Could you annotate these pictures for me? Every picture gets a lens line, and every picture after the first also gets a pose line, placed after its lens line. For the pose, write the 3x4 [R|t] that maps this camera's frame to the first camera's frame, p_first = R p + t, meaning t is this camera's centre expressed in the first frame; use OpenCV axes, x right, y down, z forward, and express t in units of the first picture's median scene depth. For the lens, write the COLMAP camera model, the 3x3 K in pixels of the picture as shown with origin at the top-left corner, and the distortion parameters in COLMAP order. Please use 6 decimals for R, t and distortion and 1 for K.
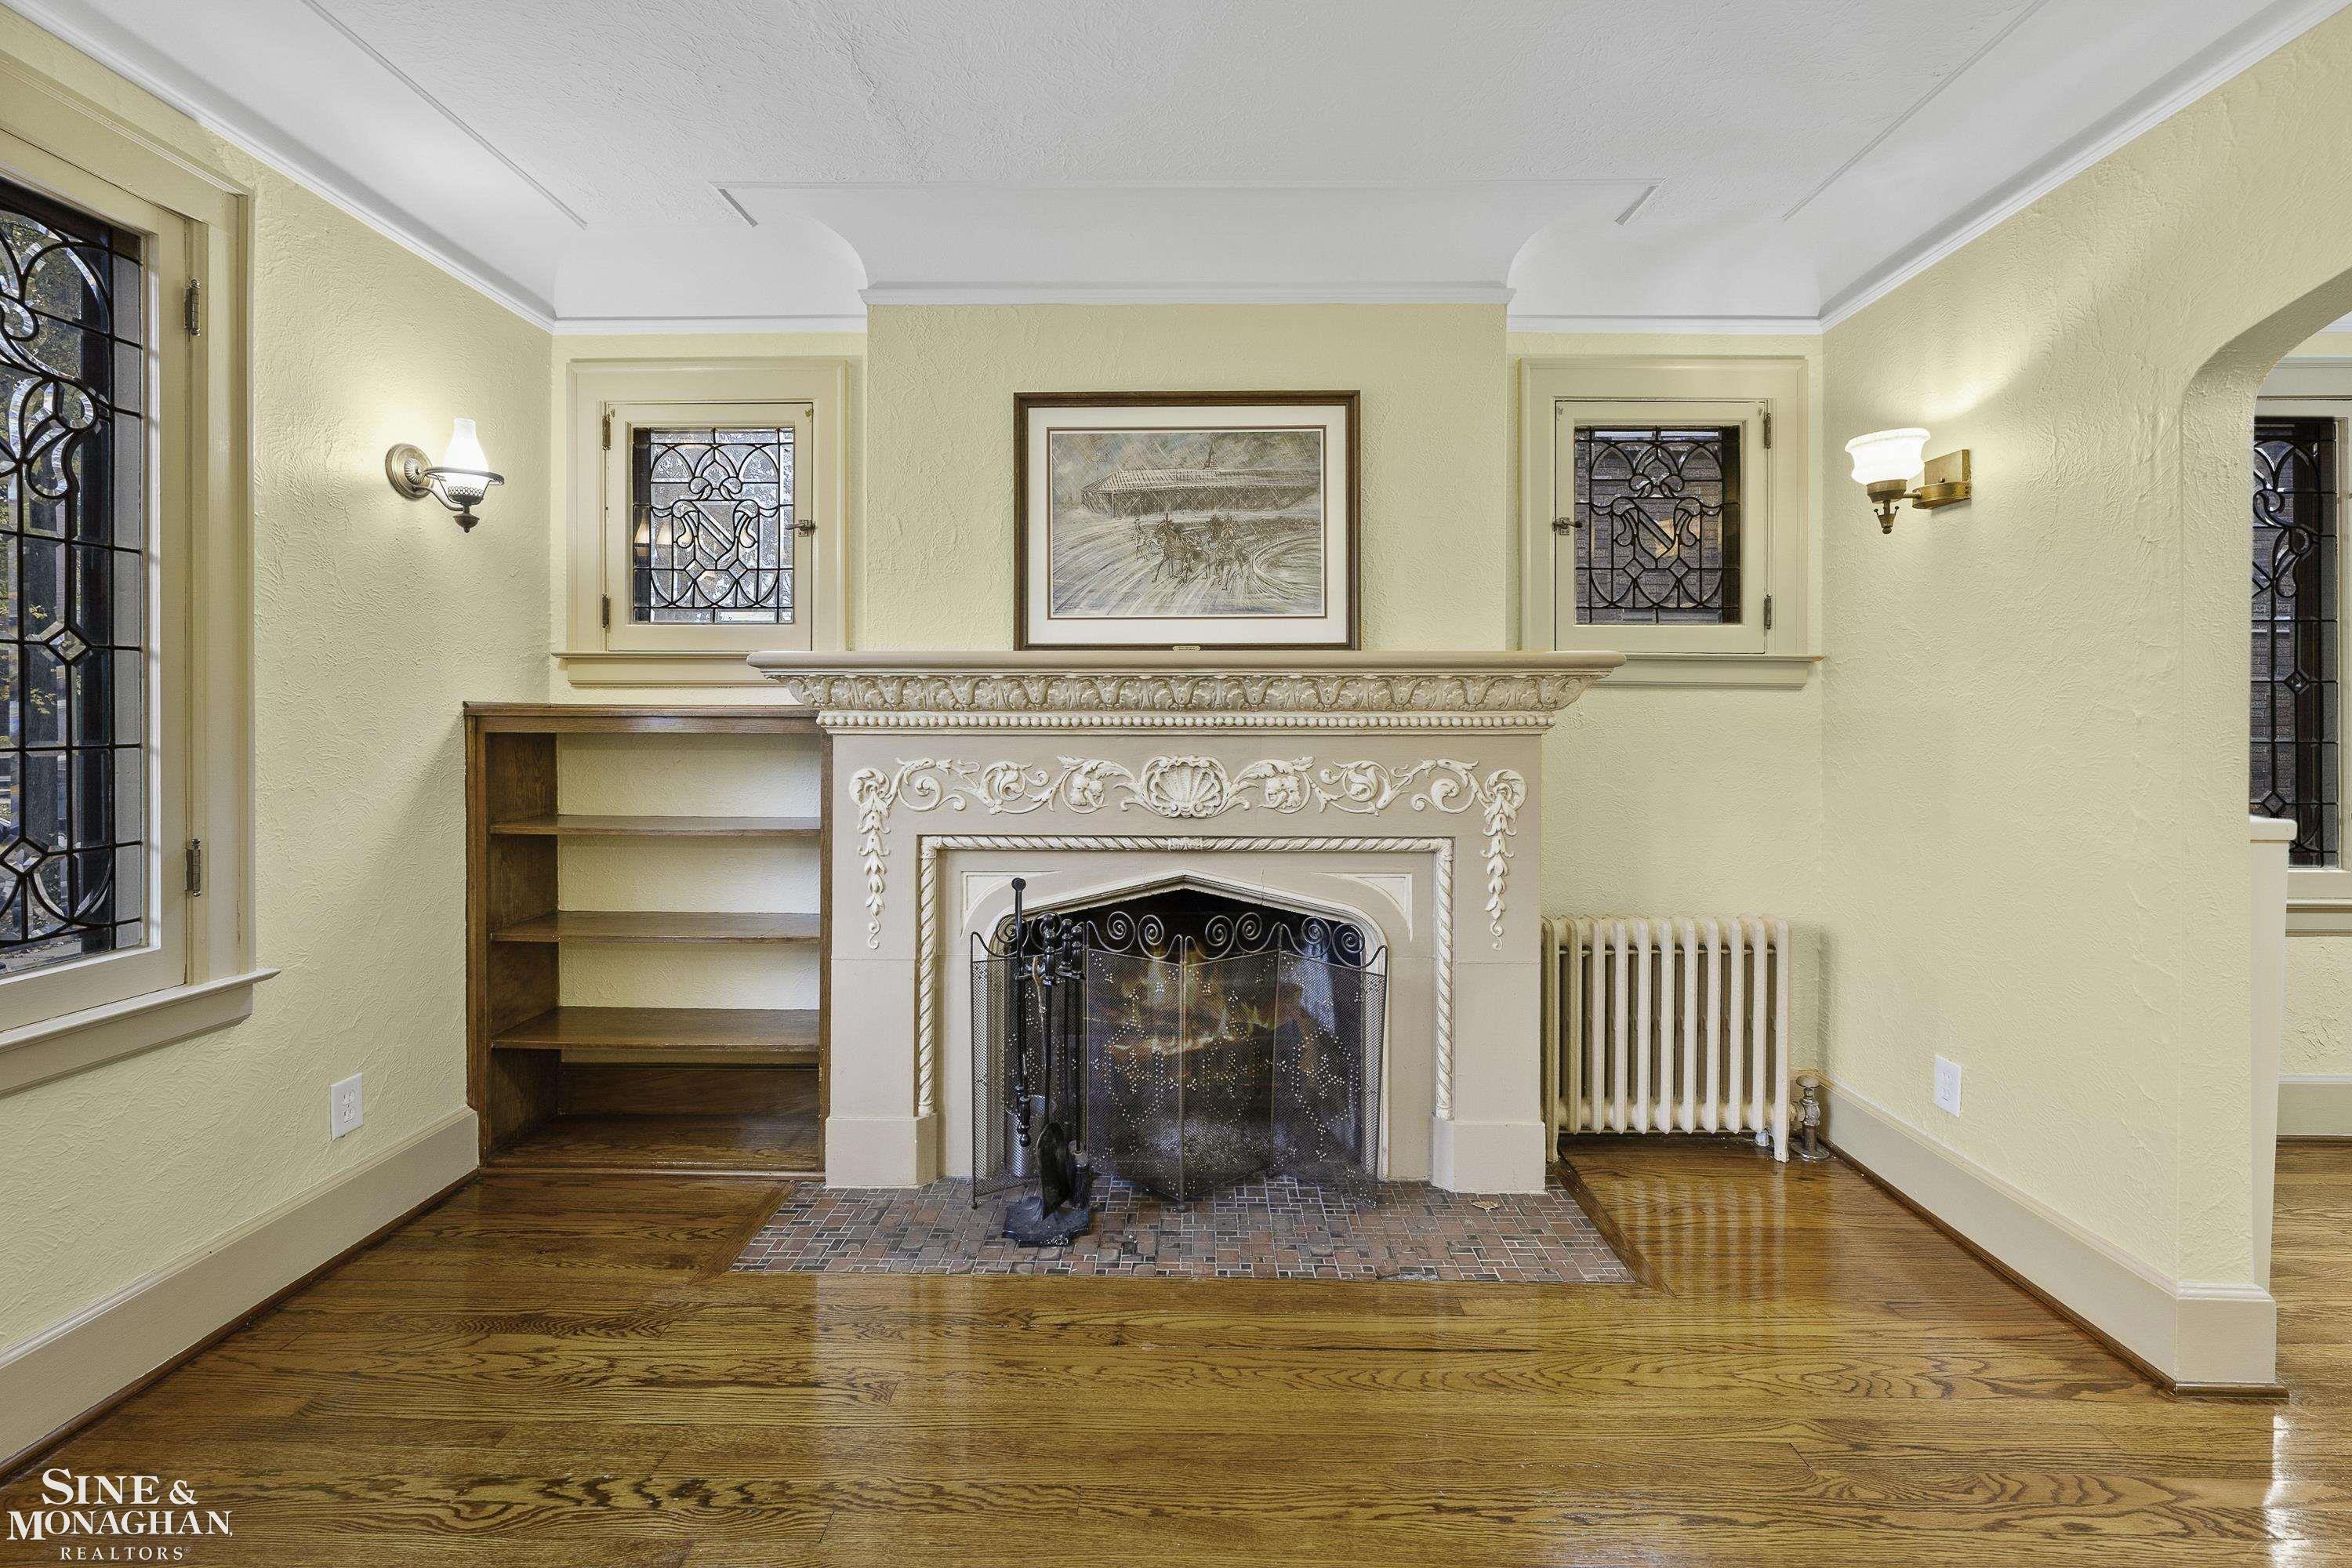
lens RADIAL K [[965.3, 0, 1177.5], [0, 965.3, 723.4], [0, 0, 1]] dist [0.000928, 0.000085]
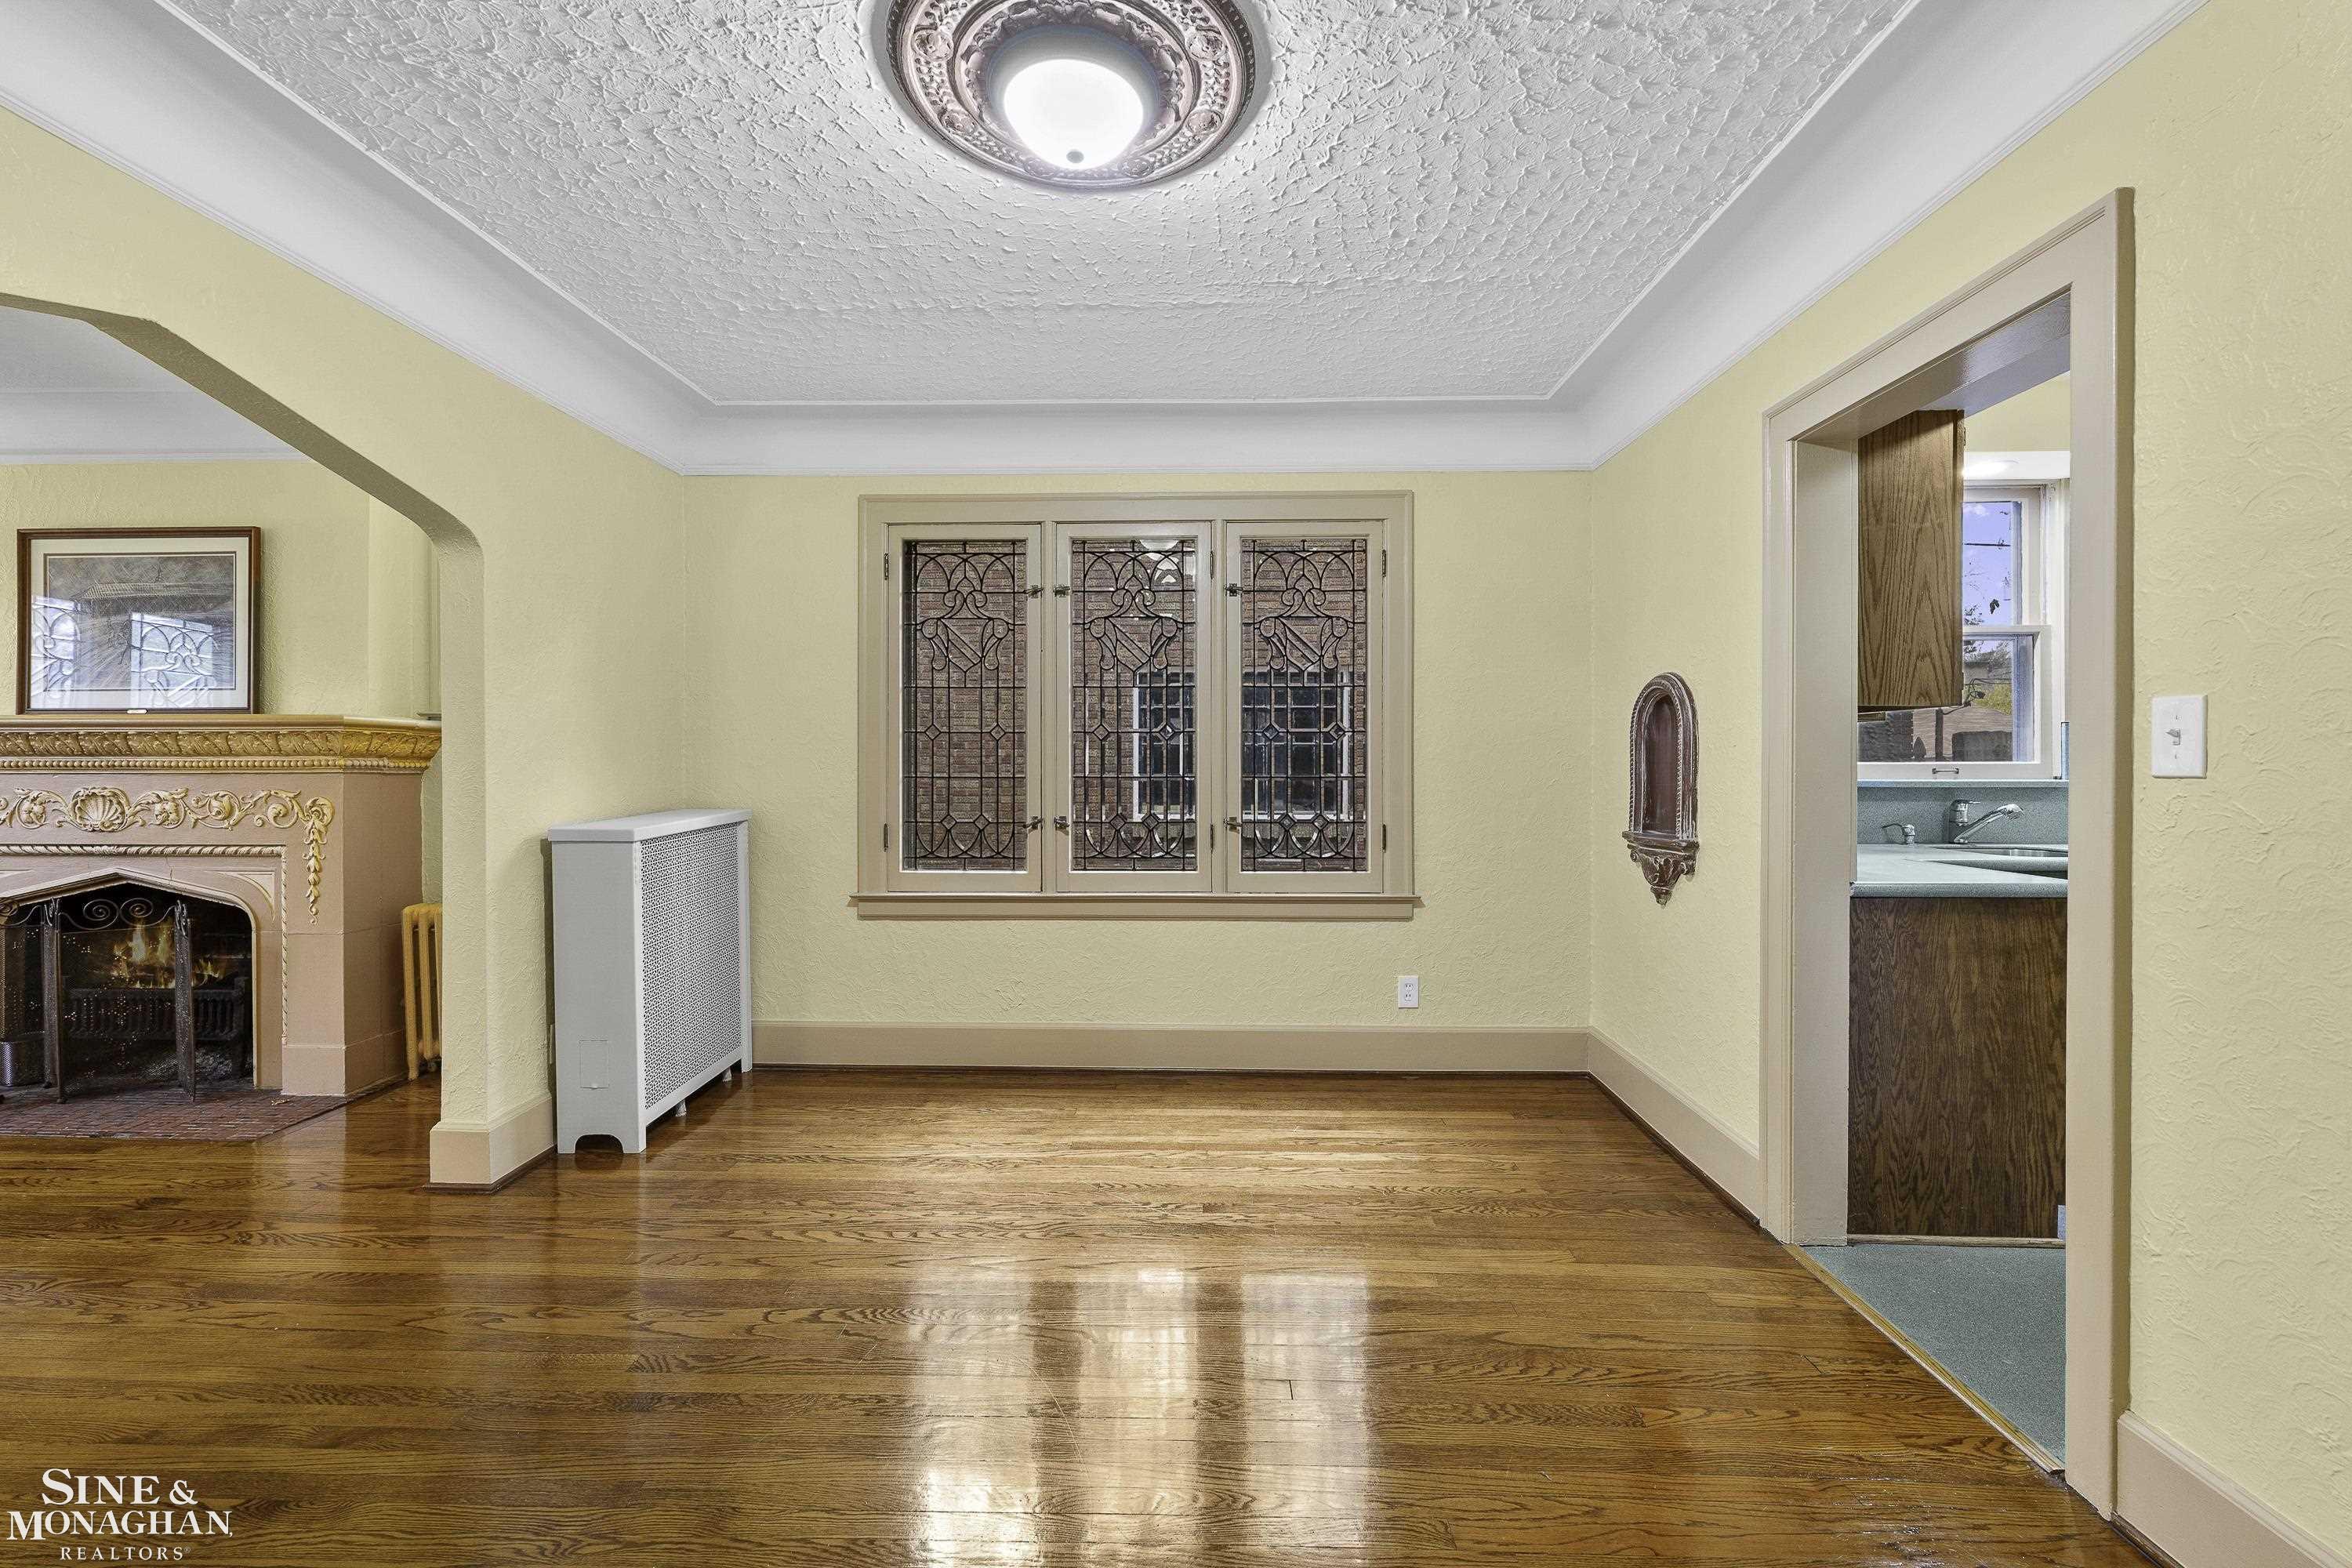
lens RADIAL K [[945.6, 0, 1172.9], [0, 945.6, 766.9], [0, 0, 1]] dist [-0.000309, -0.000121]
pose [[0.999903, -0.001713, -0.013849, 1.522966], [0.001728, 0.999998, 0.001072, 0.004004], [0.013848, -0.001096, 0.999904, -0.347943]]
